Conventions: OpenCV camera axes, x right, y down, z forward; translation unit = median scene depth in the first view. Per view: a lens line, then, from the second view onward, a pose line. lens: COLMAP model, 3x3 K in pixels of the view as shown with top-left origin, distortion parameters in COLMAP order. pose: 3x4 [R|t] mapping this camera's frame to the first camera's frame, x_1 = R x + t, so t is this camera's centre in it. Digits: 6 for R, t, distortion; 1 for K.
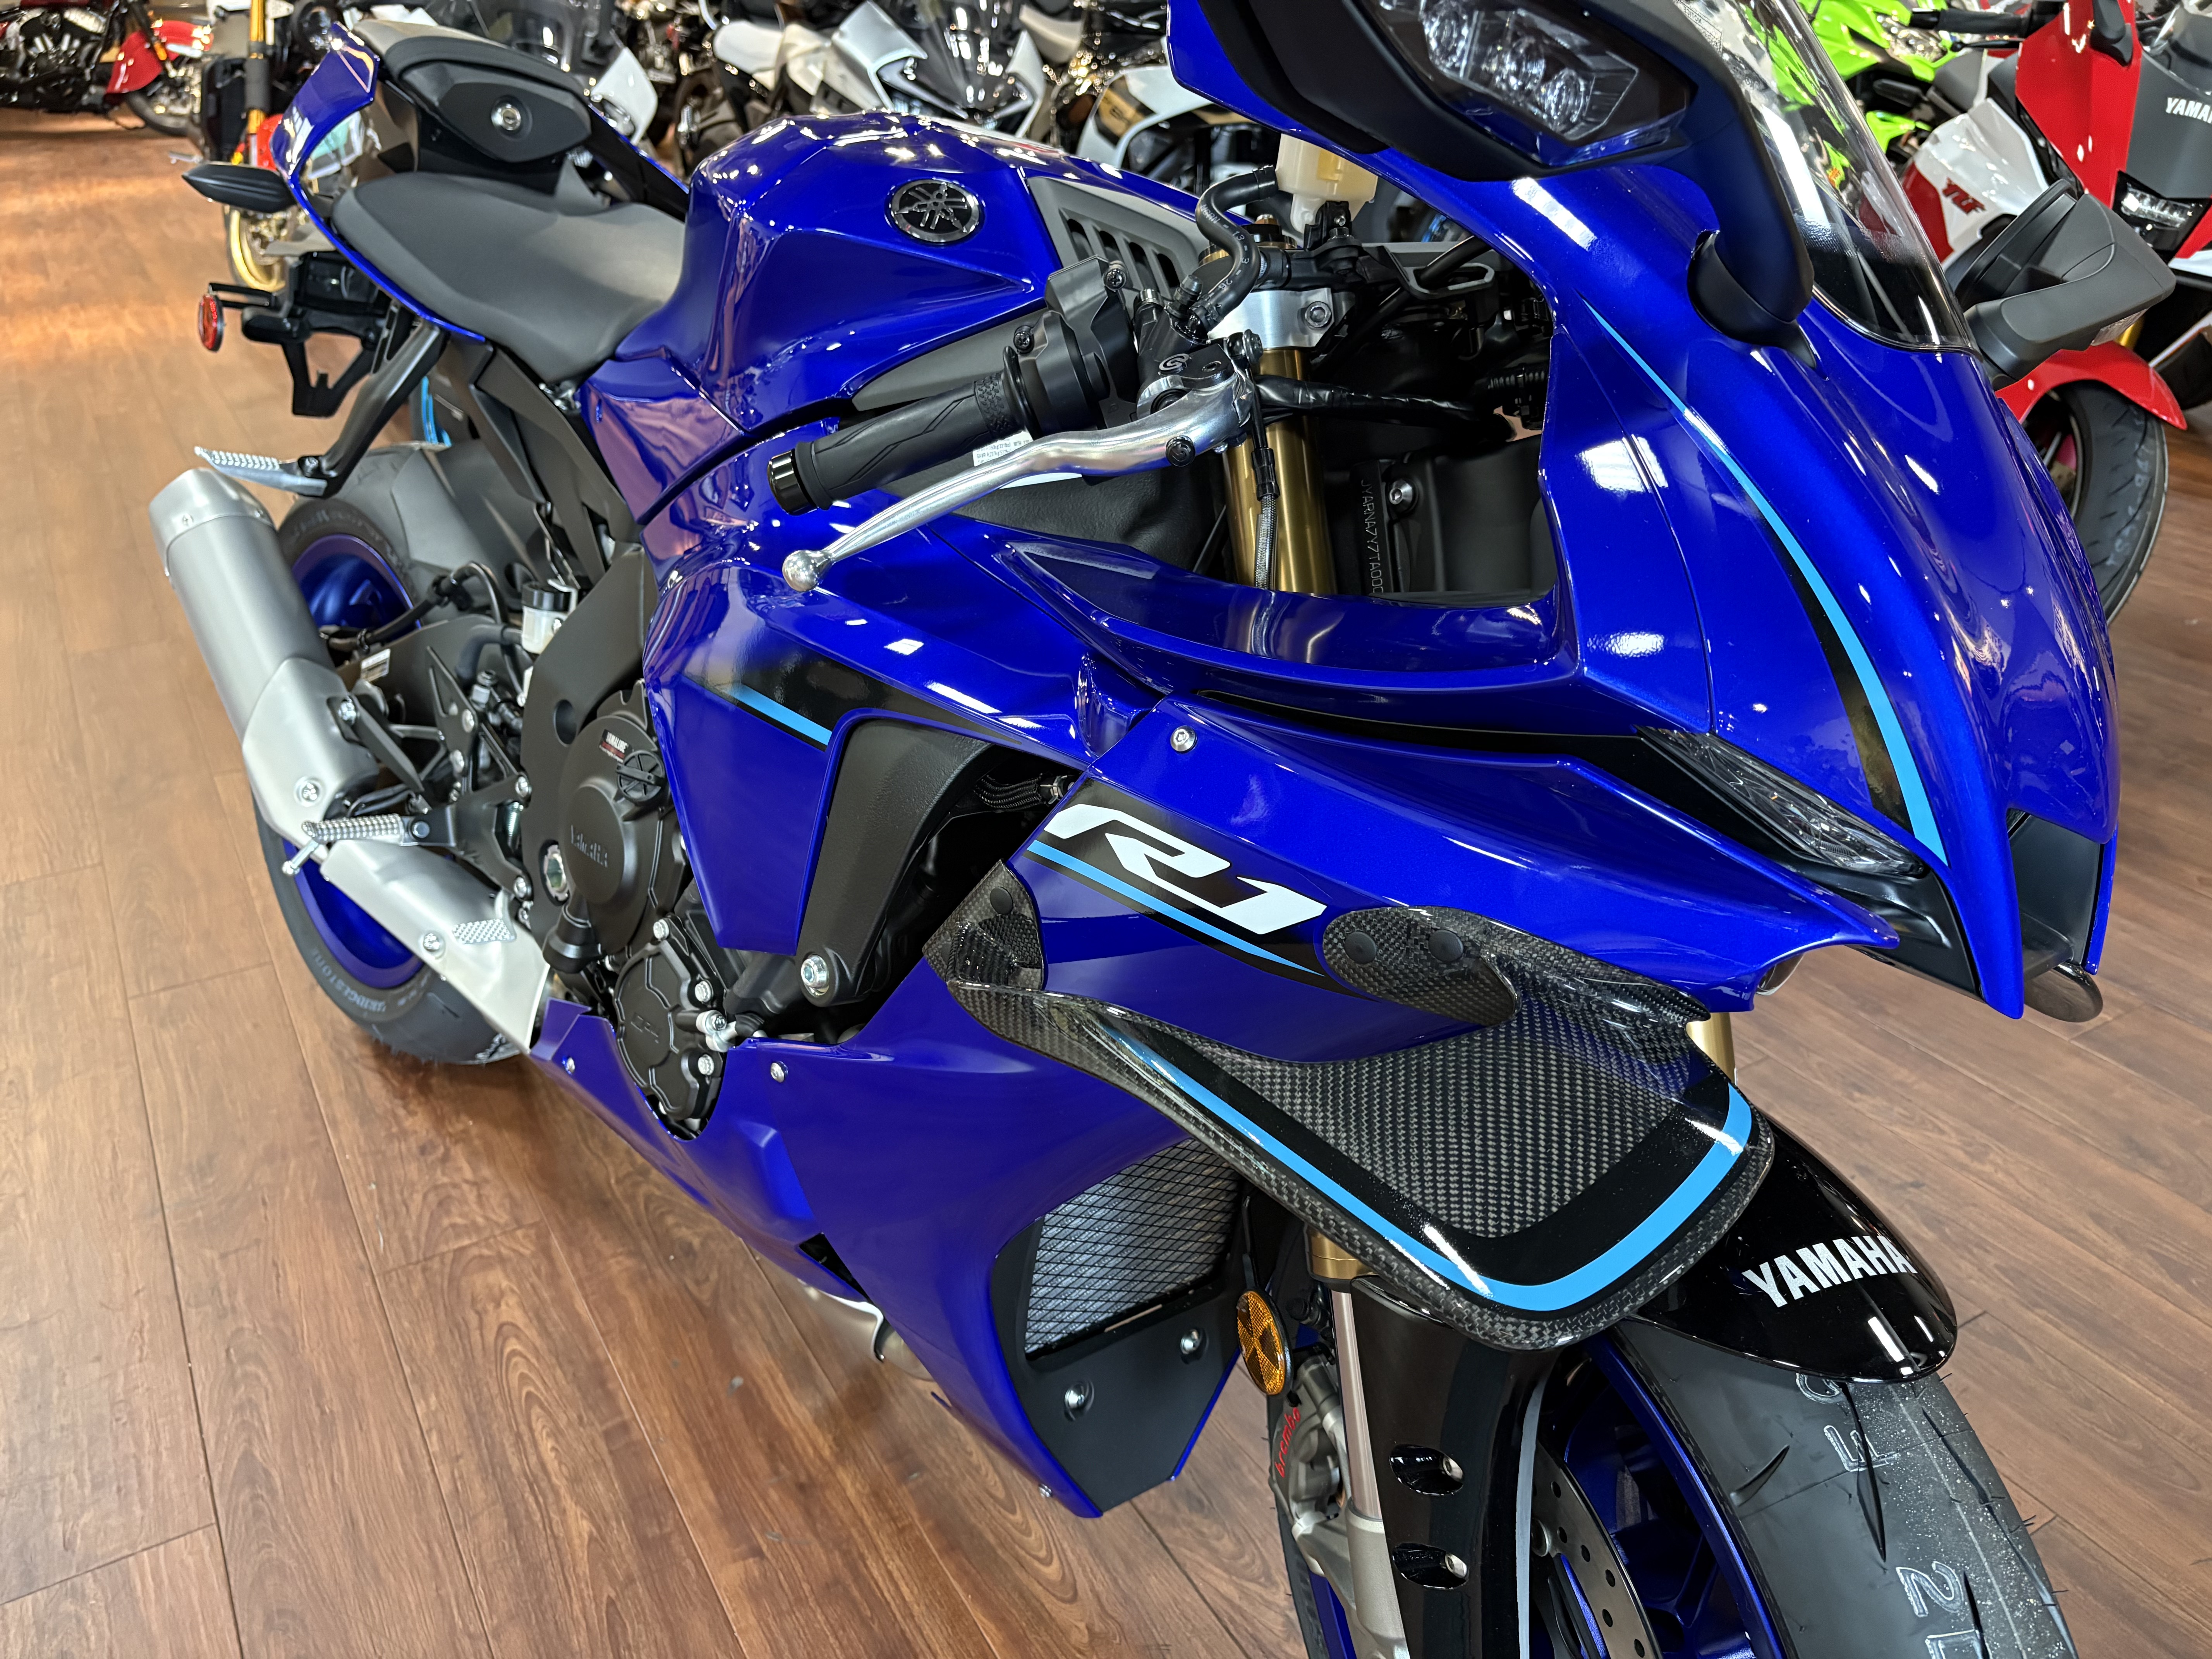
lens RADIAL K [[1677.4, 0, 1106.5], [0, 1677.4, 819.8], [0, 0, 1]] dist [0.057301, -0.066131]
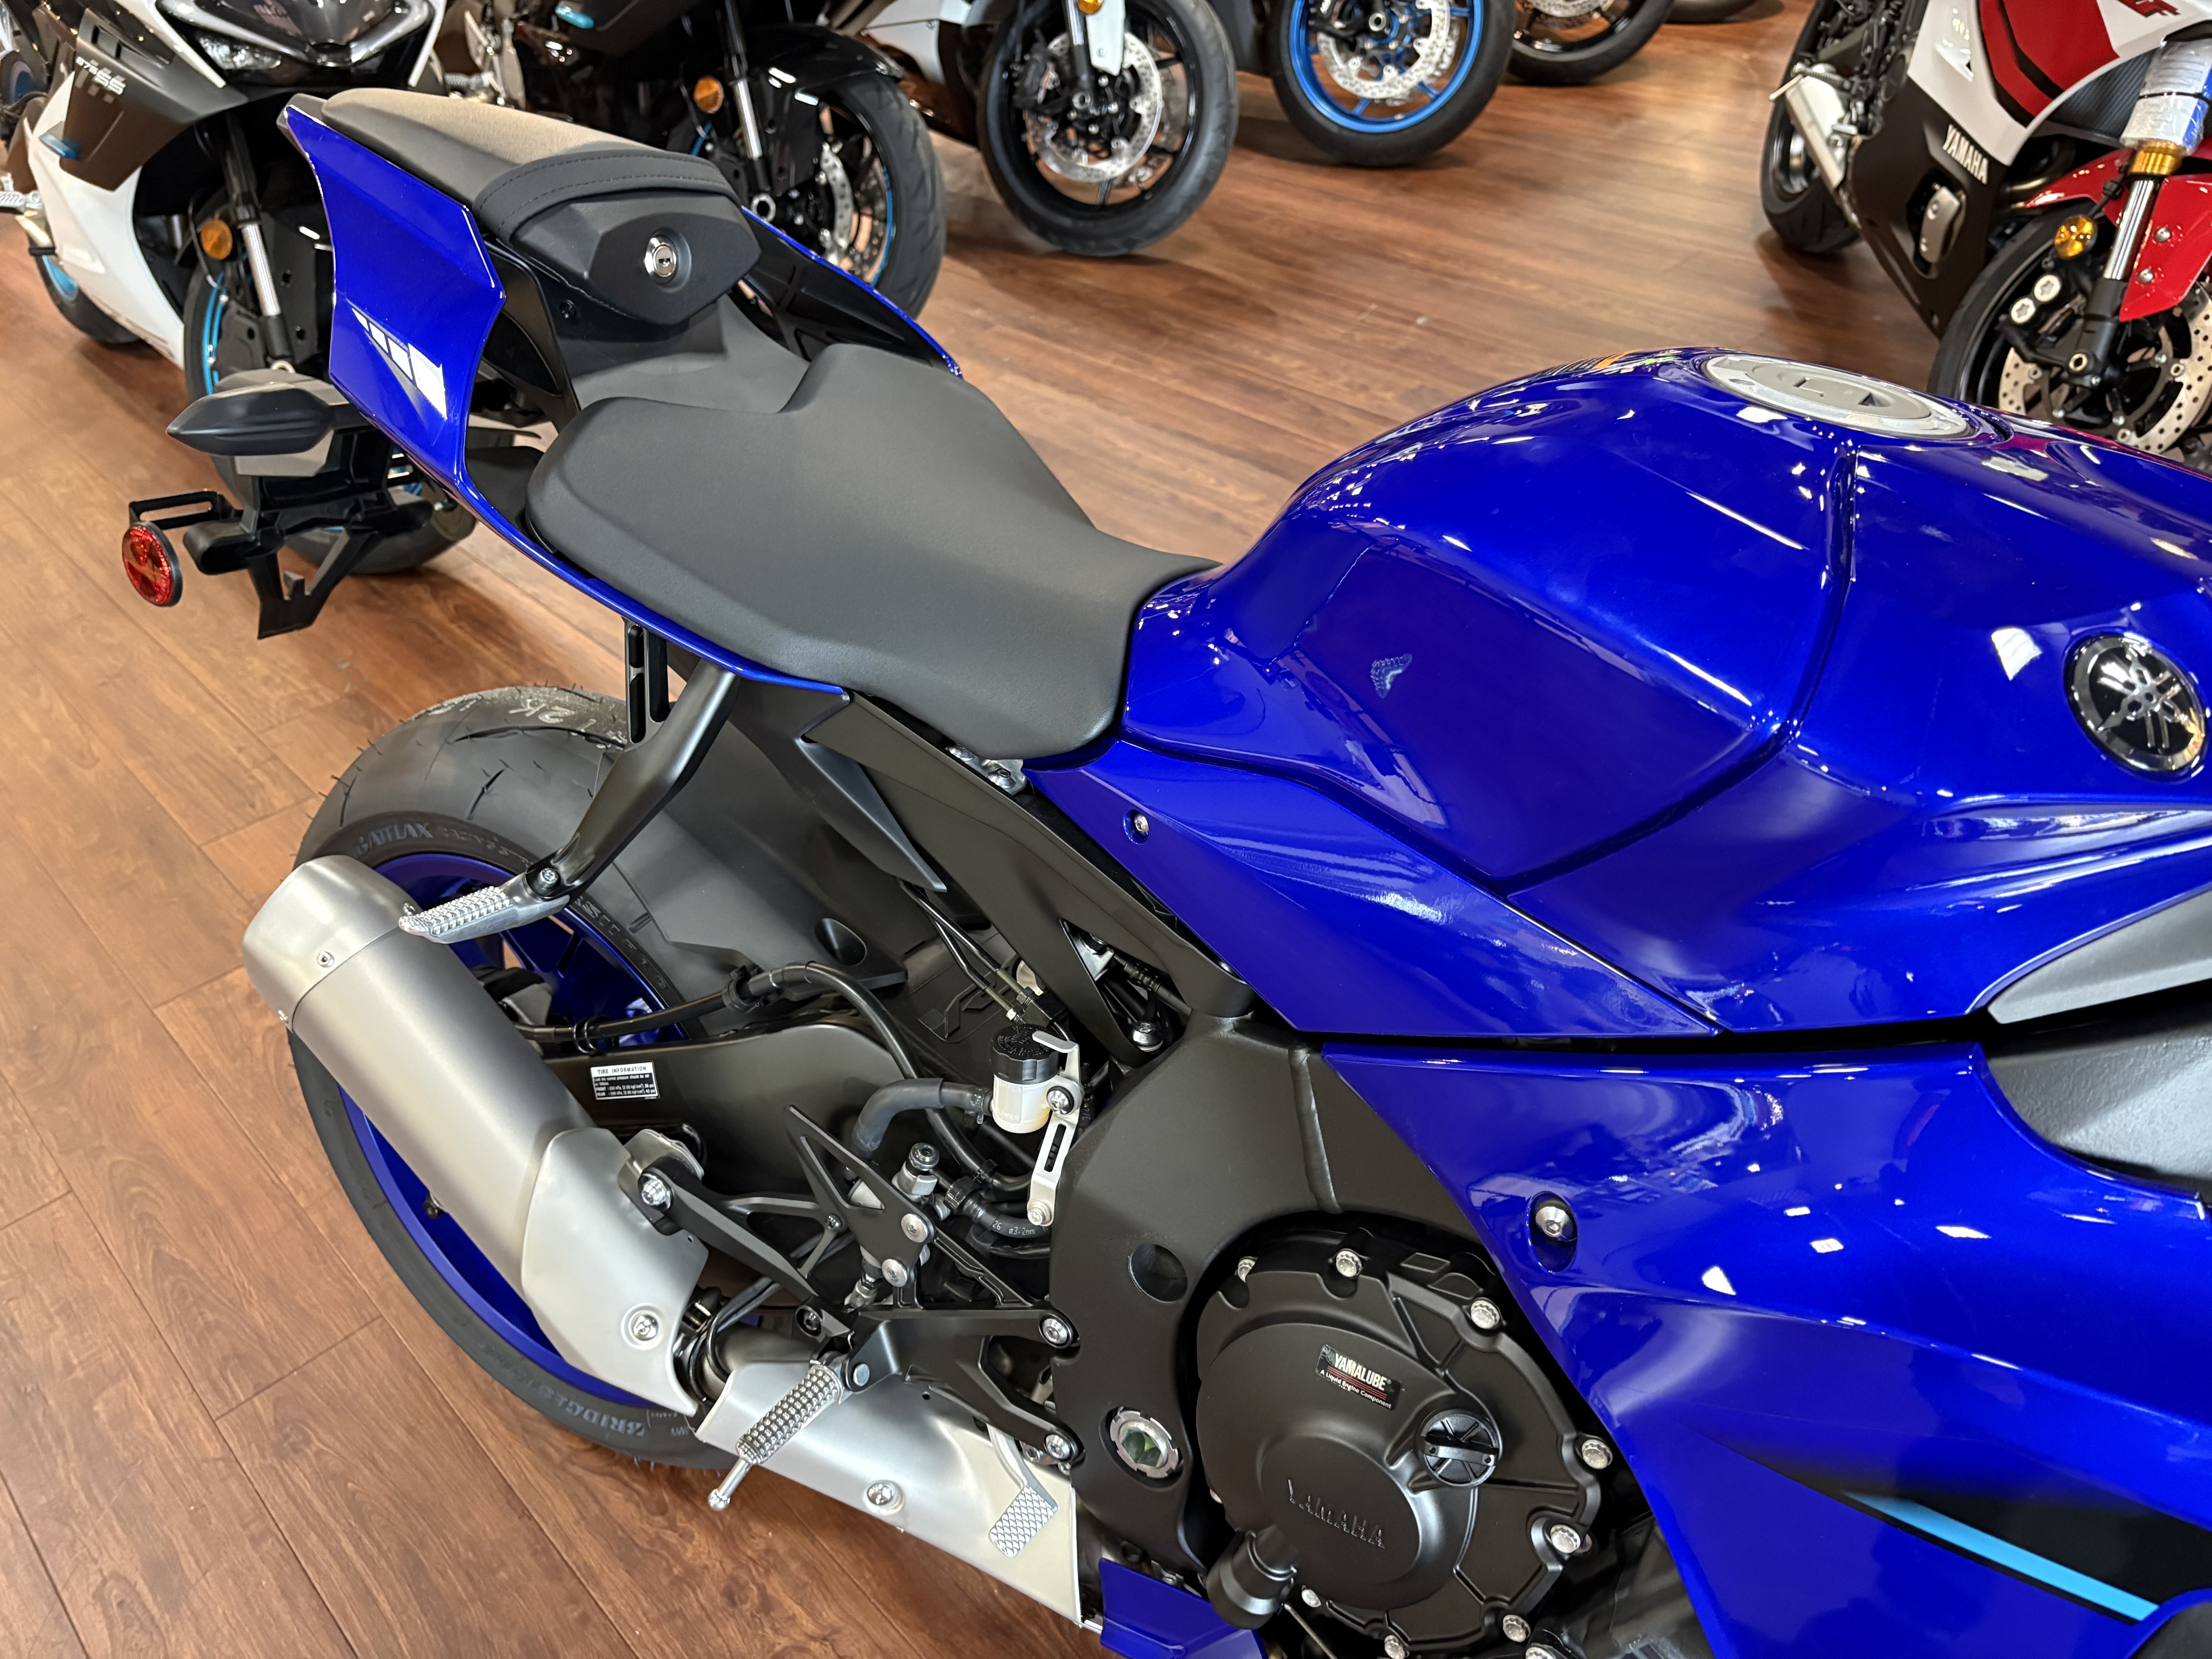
lens RADIAL K [[1677.4, 0, 1106.5], [0, 1677.4, 819.8], [0, 0, 1]] dist [0.057301, -0.066131]
pose [[0.975342, -0.170813, 0.139755, -0.215473], [0.145492, 0.973791, 0.174823, -0.200019], [-0.165954, -0.150179, 0.974631, 0.197959]]
